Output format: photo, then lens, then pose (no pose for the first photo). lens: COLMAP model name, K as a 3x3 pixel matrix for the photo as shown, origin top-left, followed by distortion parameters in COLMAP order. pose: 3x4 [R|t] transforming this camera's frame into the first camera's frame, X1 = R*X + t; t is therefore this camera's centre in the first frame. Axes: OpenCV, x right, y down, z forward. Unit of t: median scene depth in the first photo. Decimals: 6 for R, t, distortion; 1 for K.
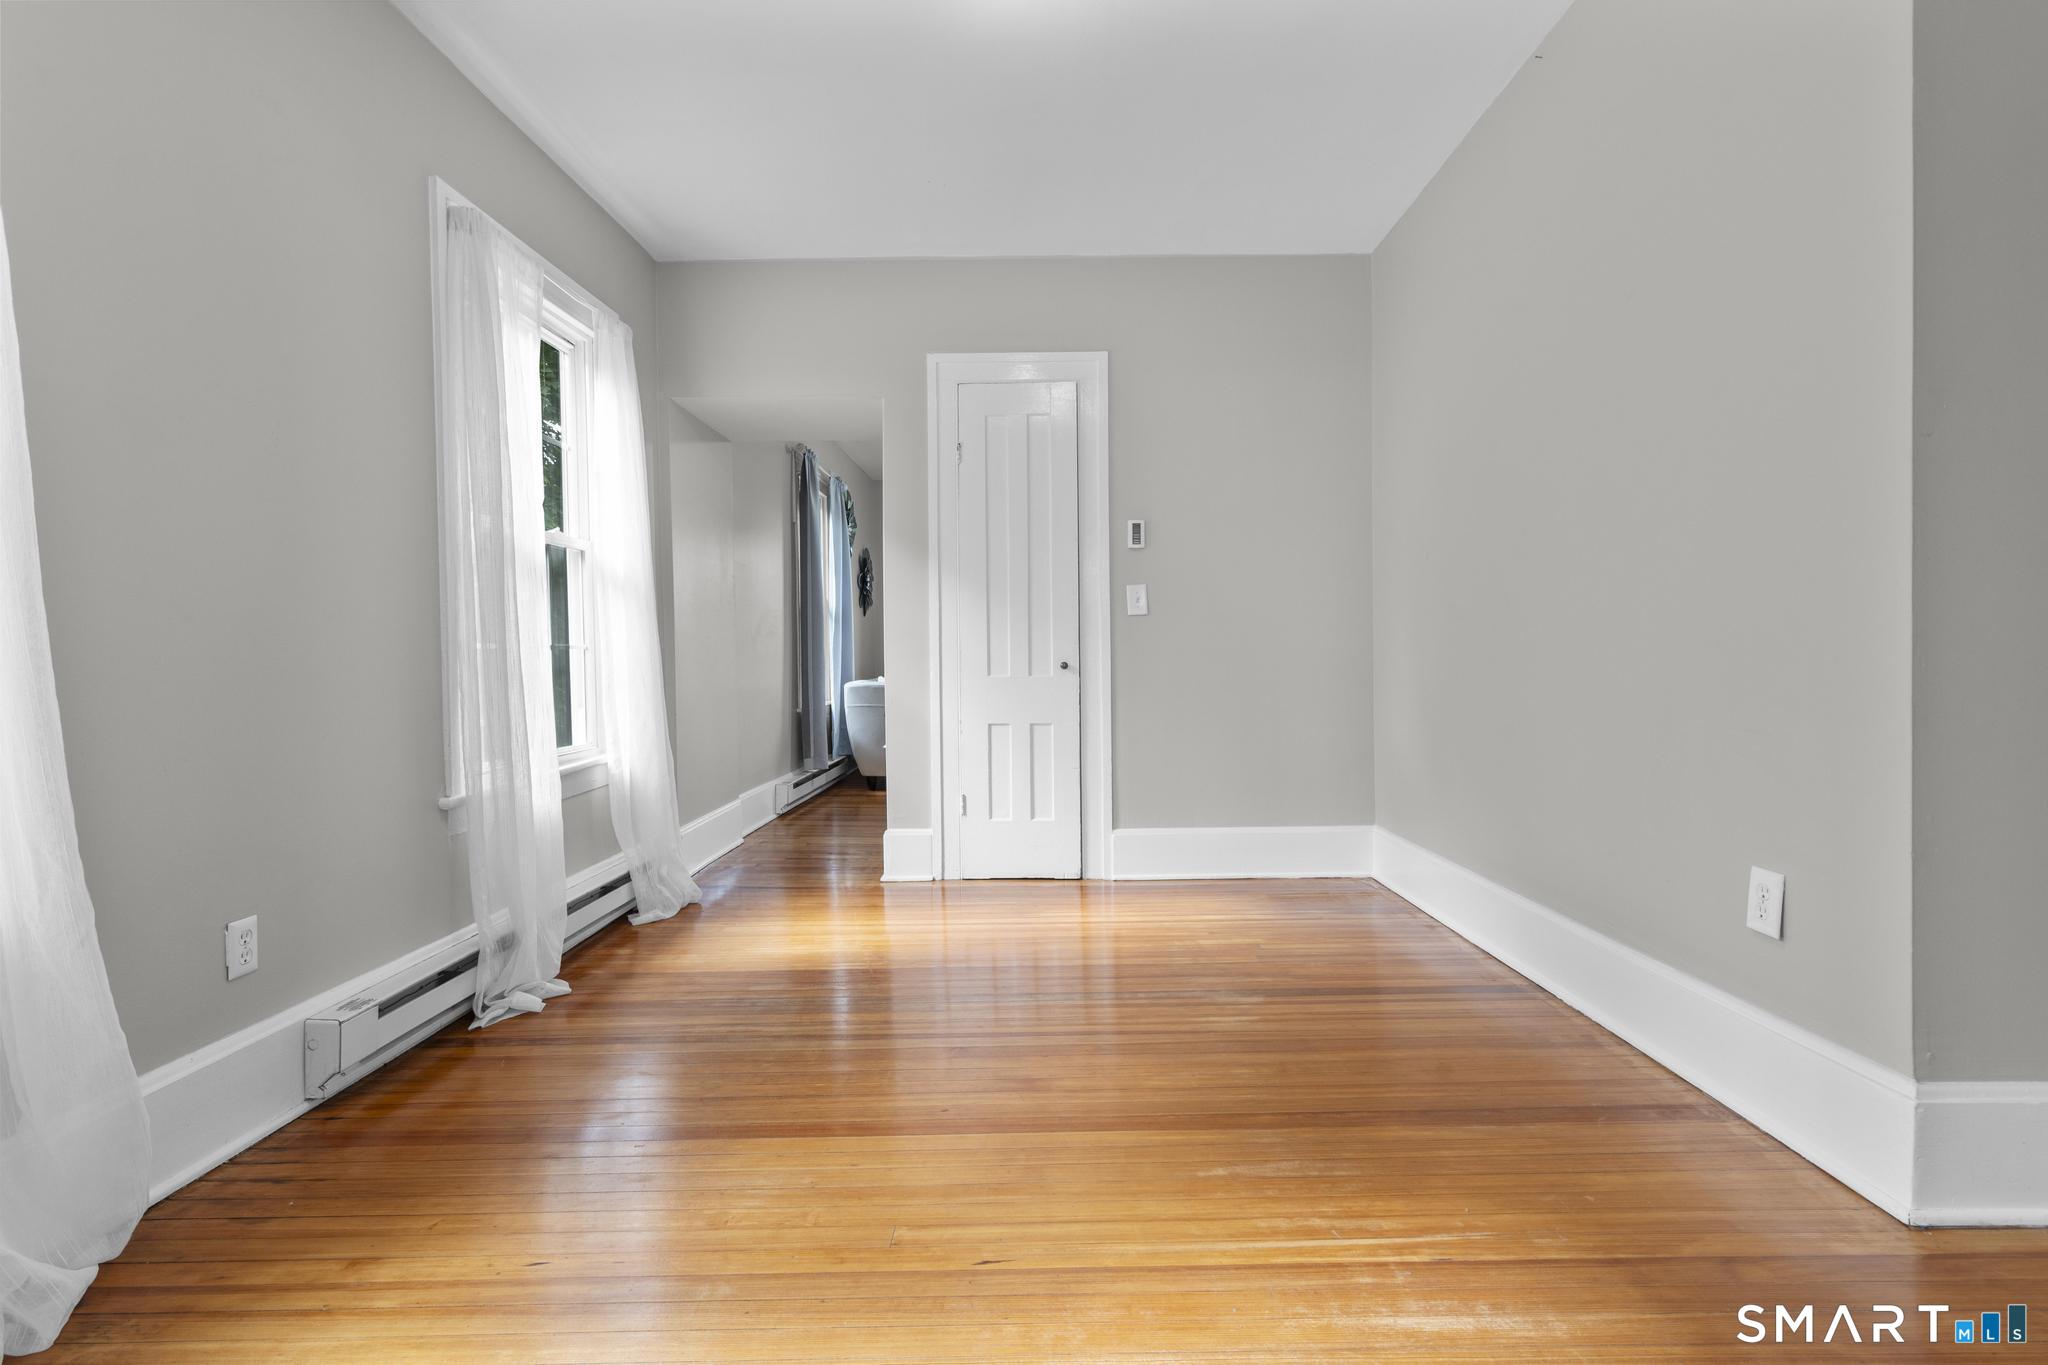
lens RADIAL K [[942.7, 0, 1028.5], [0, 942.7, 681.6], [0, 0, 1]] dist [-0.005350, 0.003742]
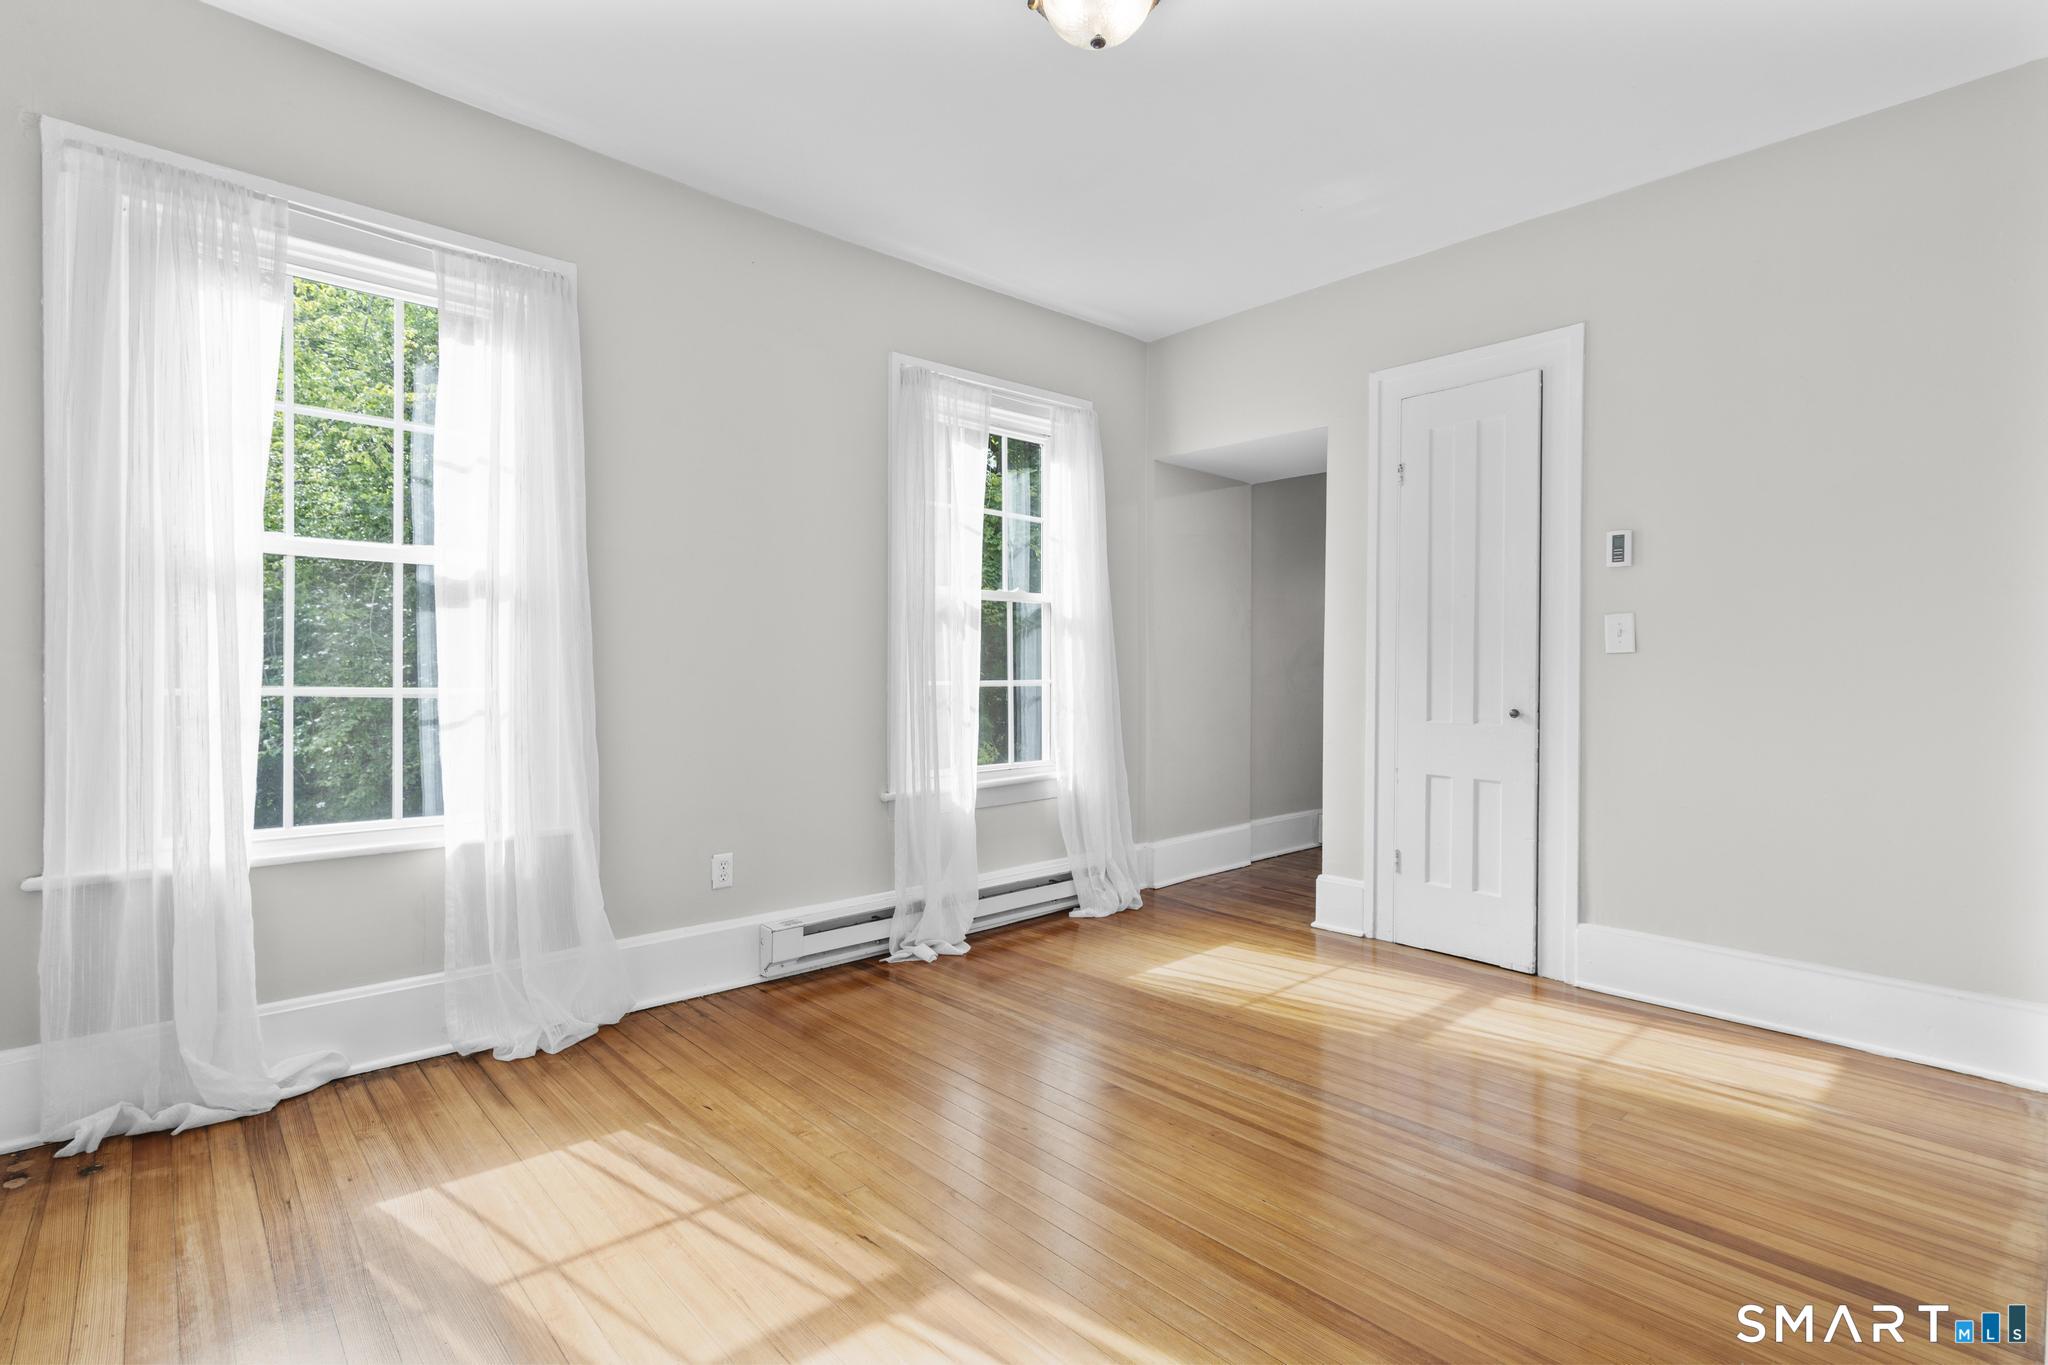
lens RADIAL K [[942.7, 0, 1025.3], [0, 942.7, 679.1], [0, 0, 1]] dist [-0.005350, 0.003742]
pose [[0.688027, 0.020650, -0.725391, 0.341274], [-0.032052, 0.999484, -0.001948, -0.031567], [0.724977, 0.024591, 0.688334, 0.115781]]
